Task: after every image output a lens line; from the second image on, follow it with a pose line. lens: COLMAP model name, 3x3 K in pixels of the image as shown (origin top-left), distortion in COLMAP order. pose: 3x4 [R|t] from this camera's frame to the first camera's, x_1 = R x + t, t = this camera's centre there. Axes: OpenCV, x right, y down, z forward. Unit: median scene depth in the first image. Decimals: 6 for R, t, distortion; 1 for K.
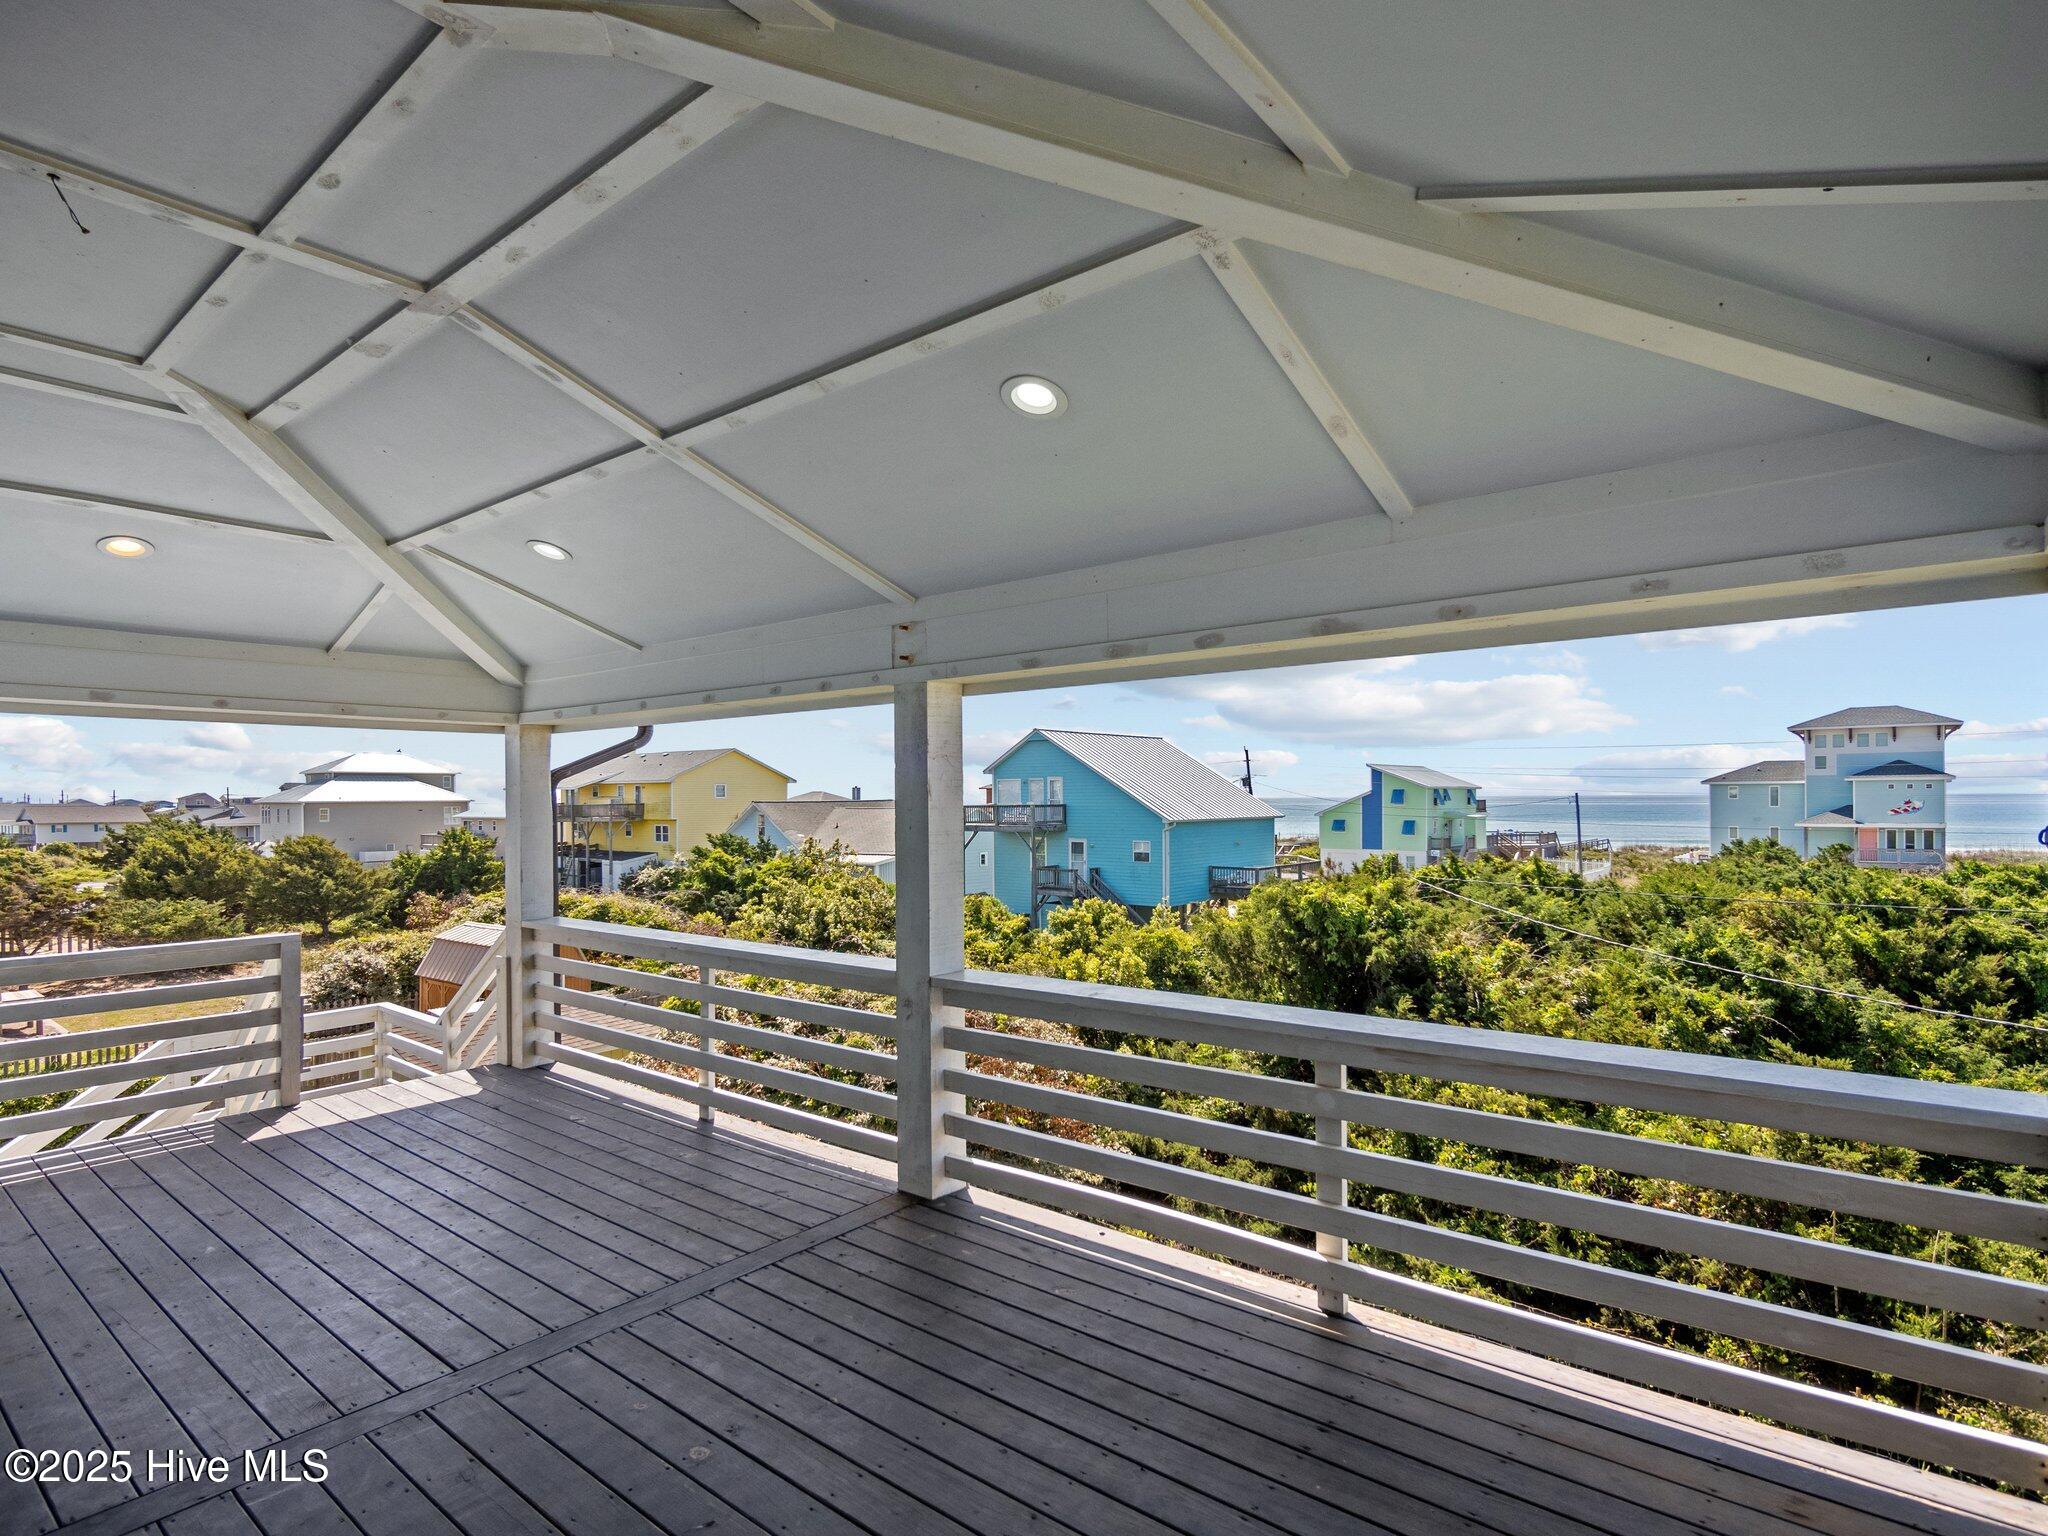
lens RADIAL K [[1069.0, 0, 1024.8], [0, 1069.0, 800.5], [0, 0, 1]] dist [0.006018, 0.000974]
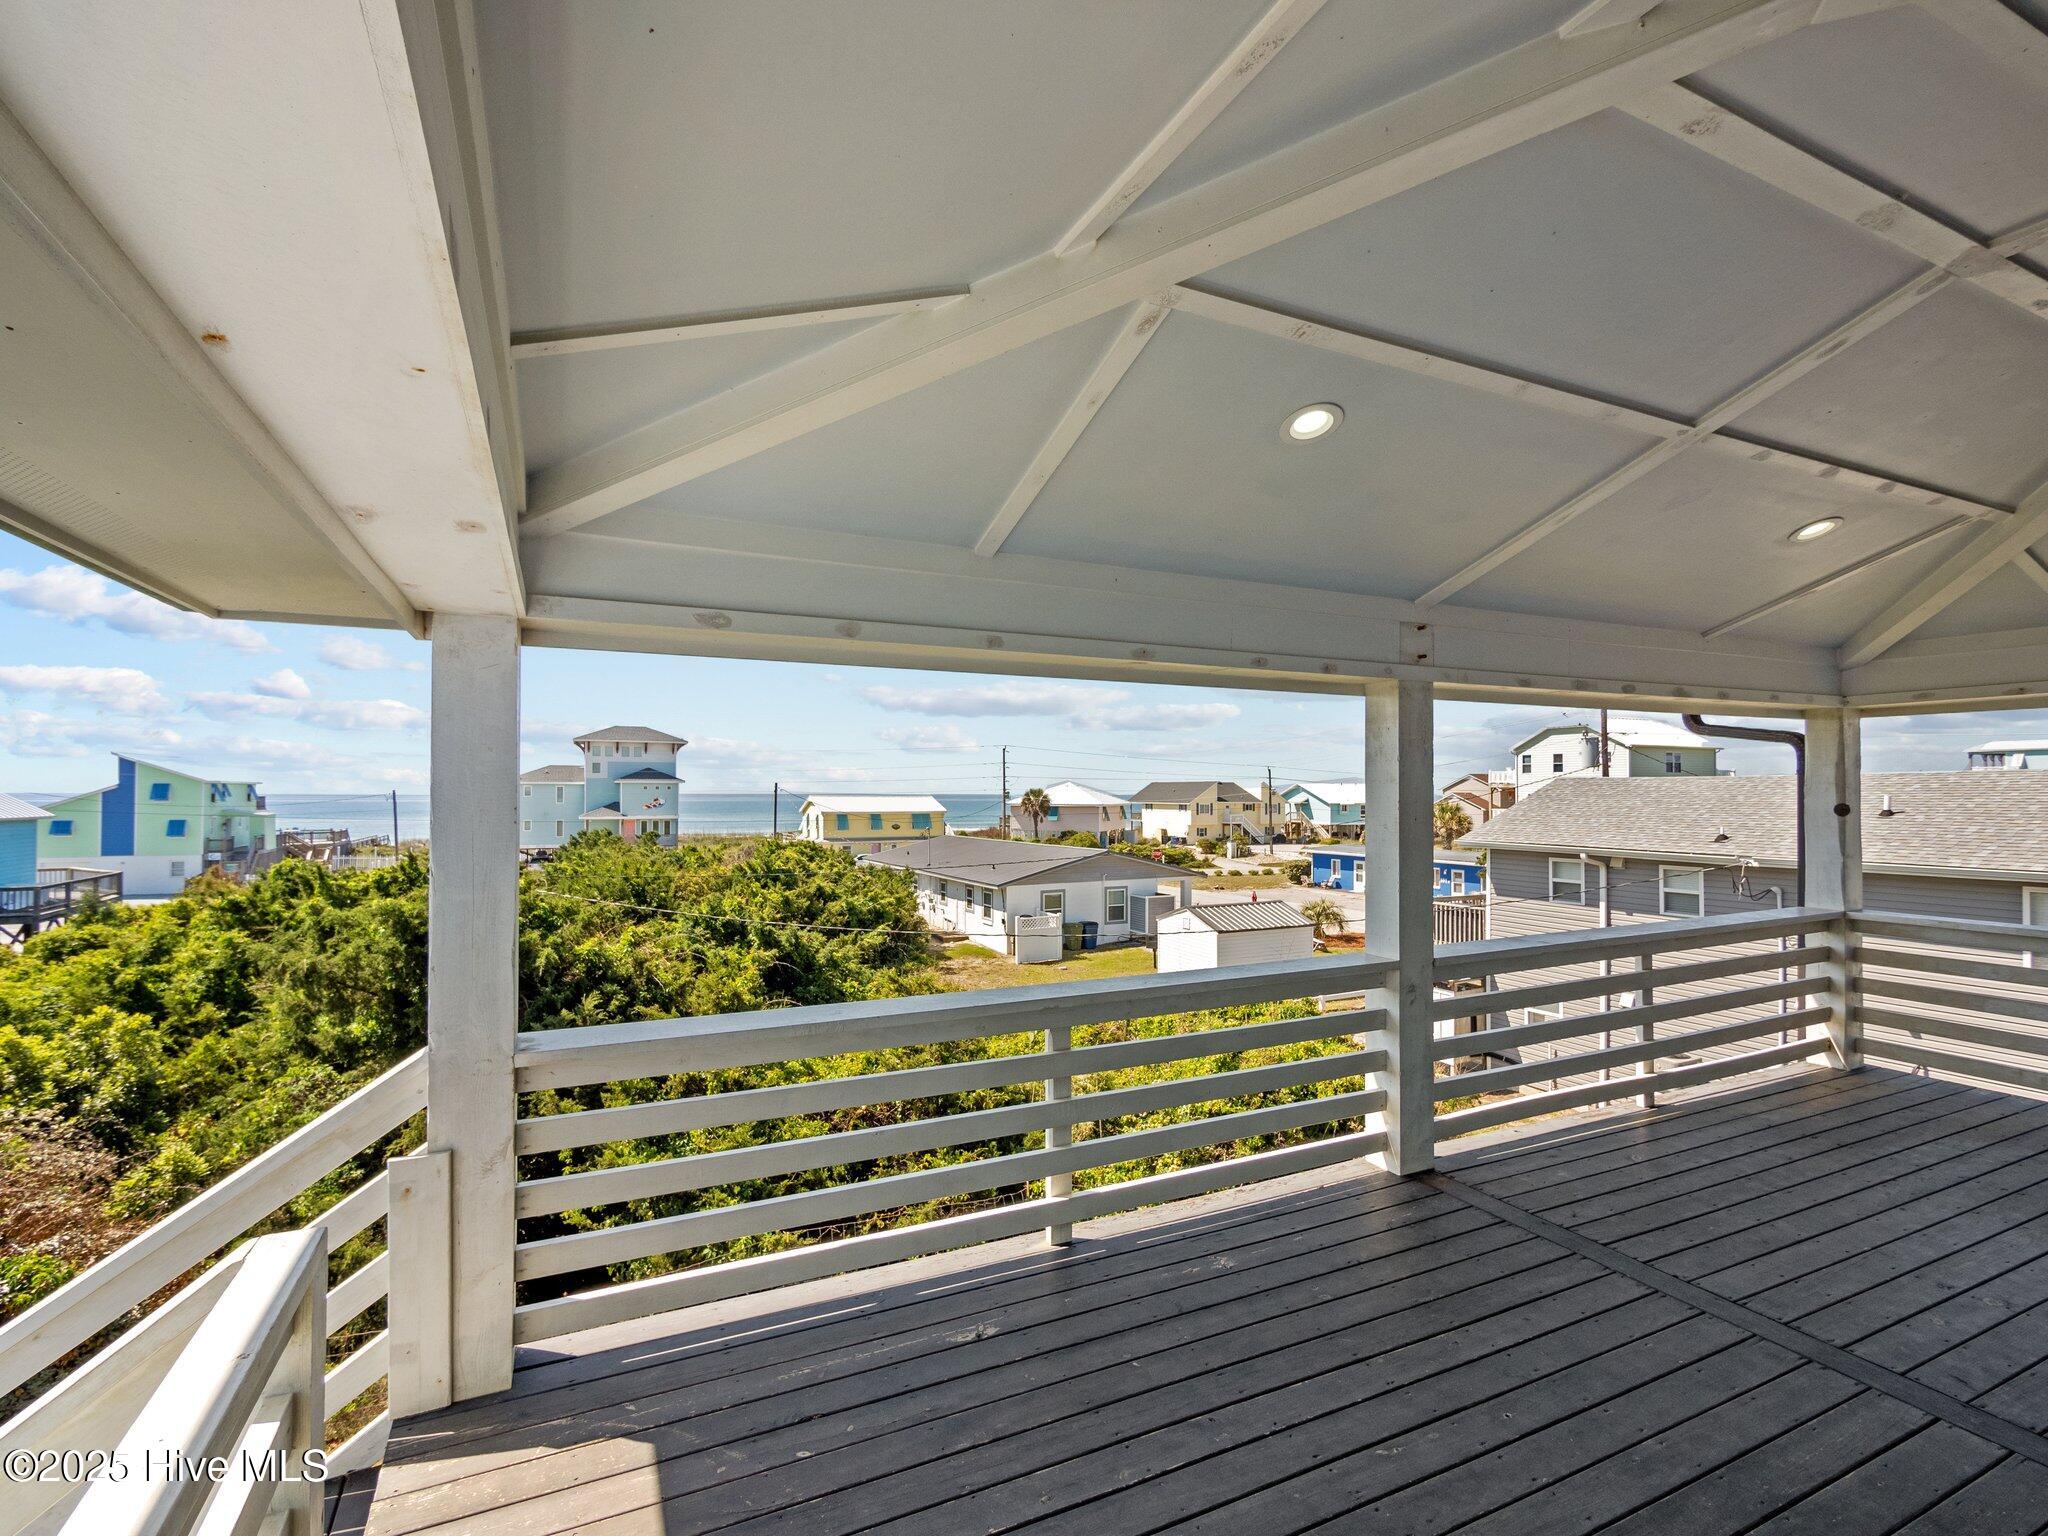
lens RADIAL K [[968.7, 0, 1038.2], [0, 968.7, 777.8], [0, 0, 1]] dist [0.001610, 0.000577]
pose [[0.418042, 0.021652, 0.908169, -0.100095], [-0.002800, 0.999742, -0.022547, 0.000667], [-0.908423, 0.006883, 0.417995, 0.083936]]
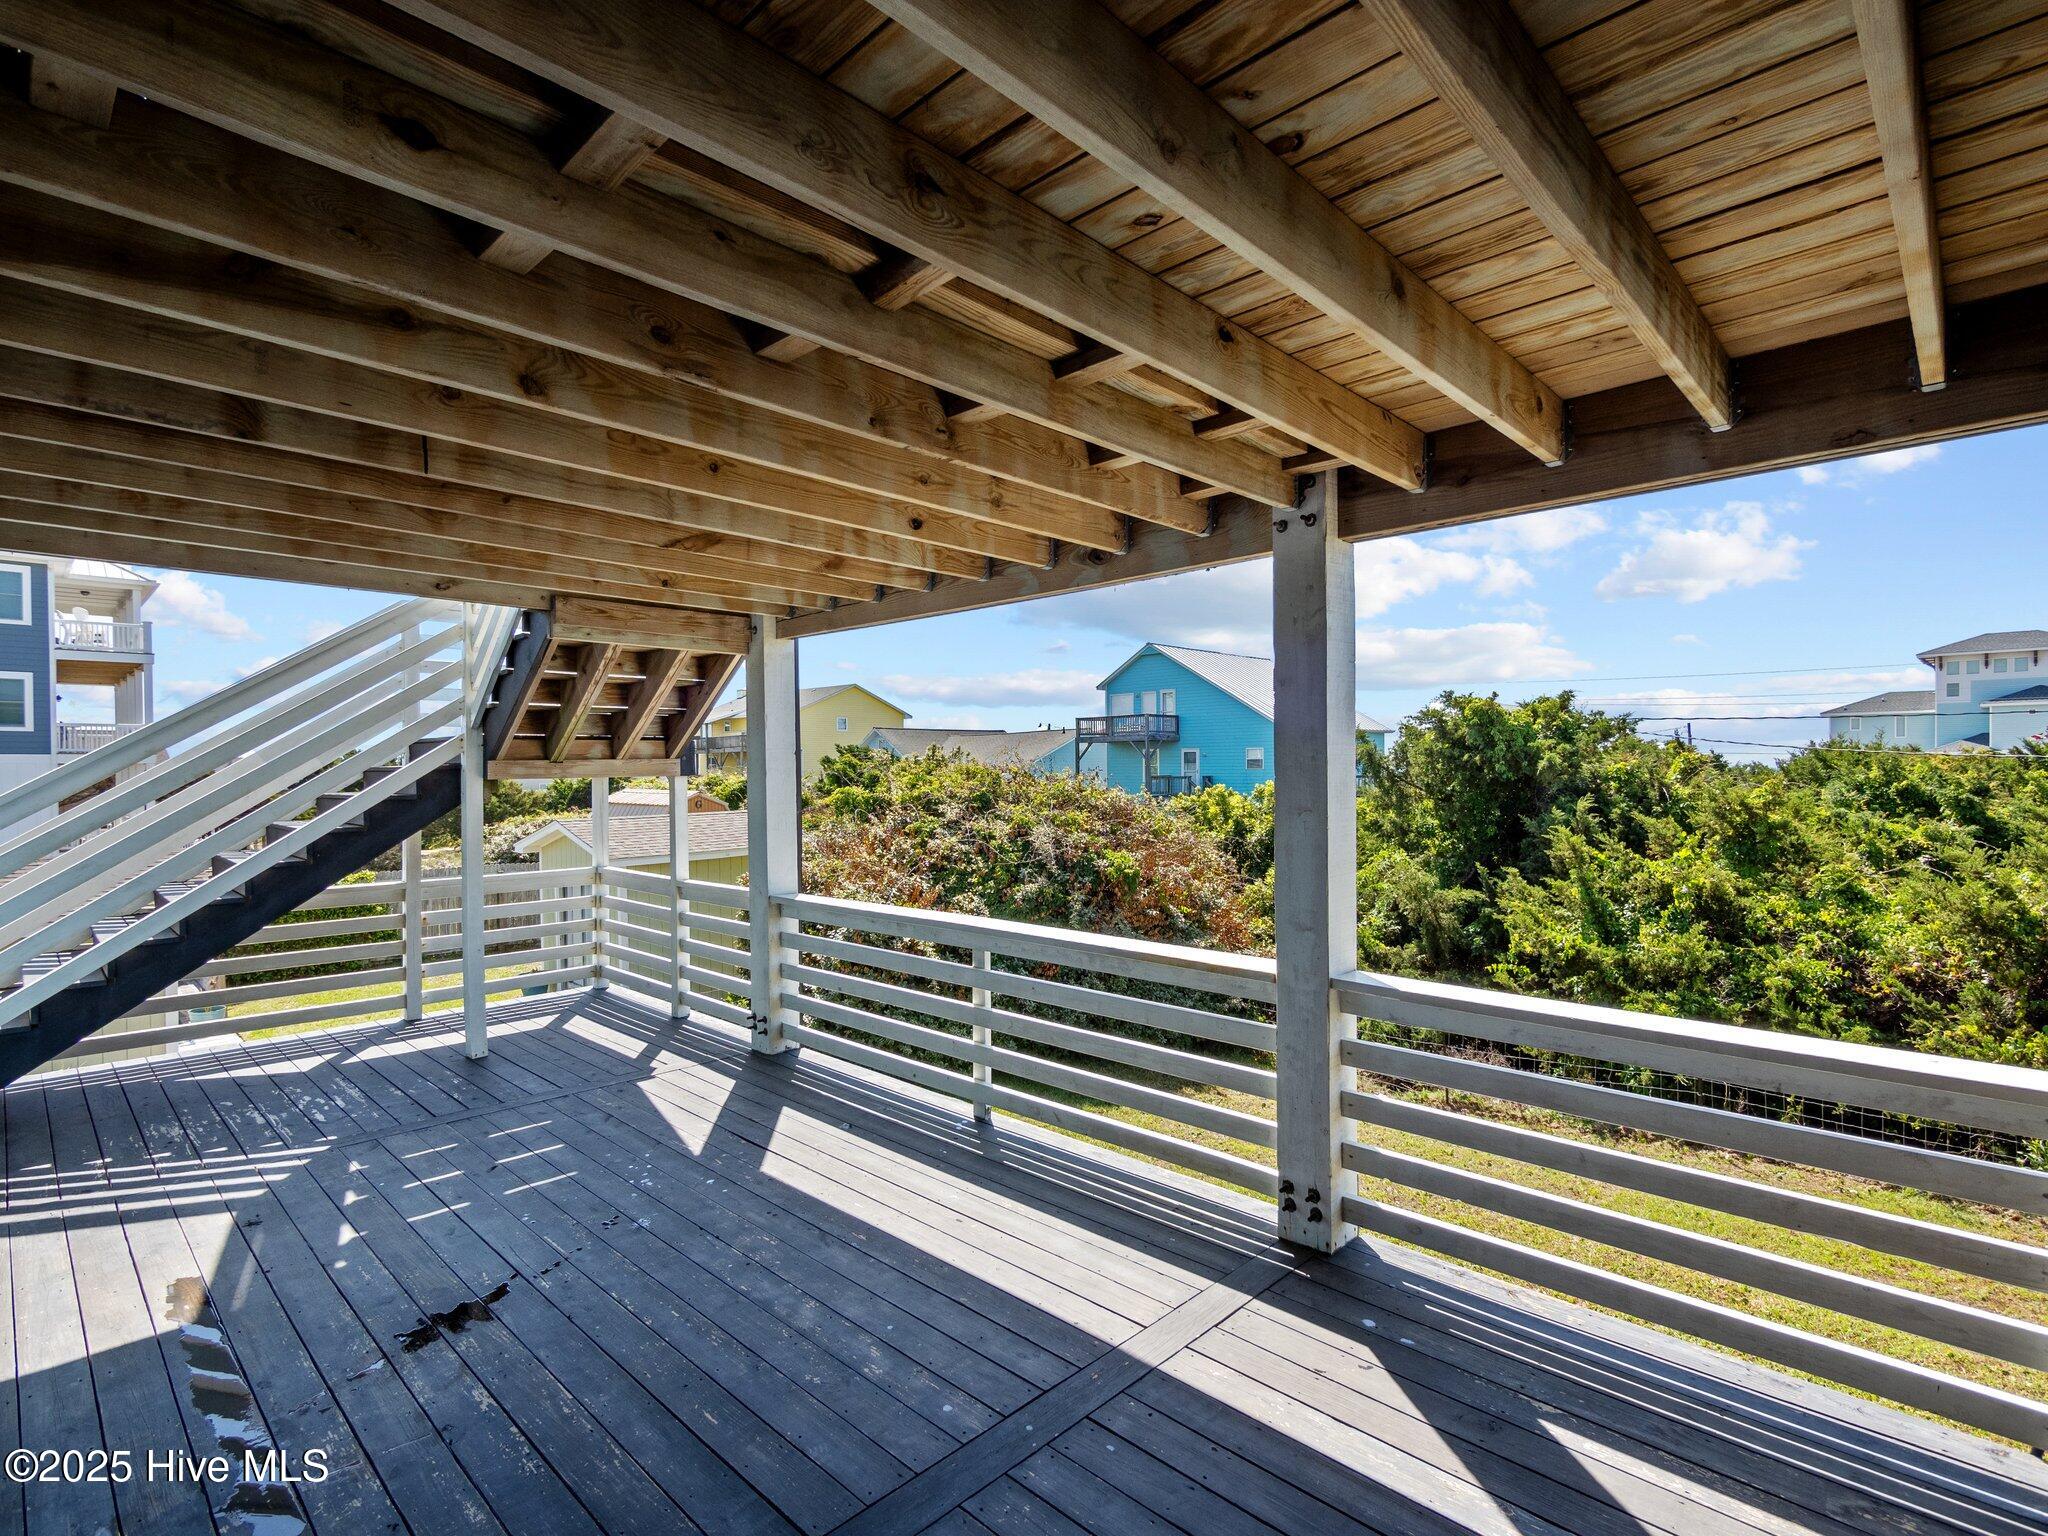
lens RADIAL K [[1013.1, 0, 1033.2], [0, 1013.1, 775.0], [0, 0, 1]] dist [0.002398, 0.000843]
pose [[0.996682, 0.003221, -0.081330, -0.021264], [-0.002722, 0.999977, 0.006245, 0.054988], [0.081349, -0.006003, 0.996668, 0.019053]]
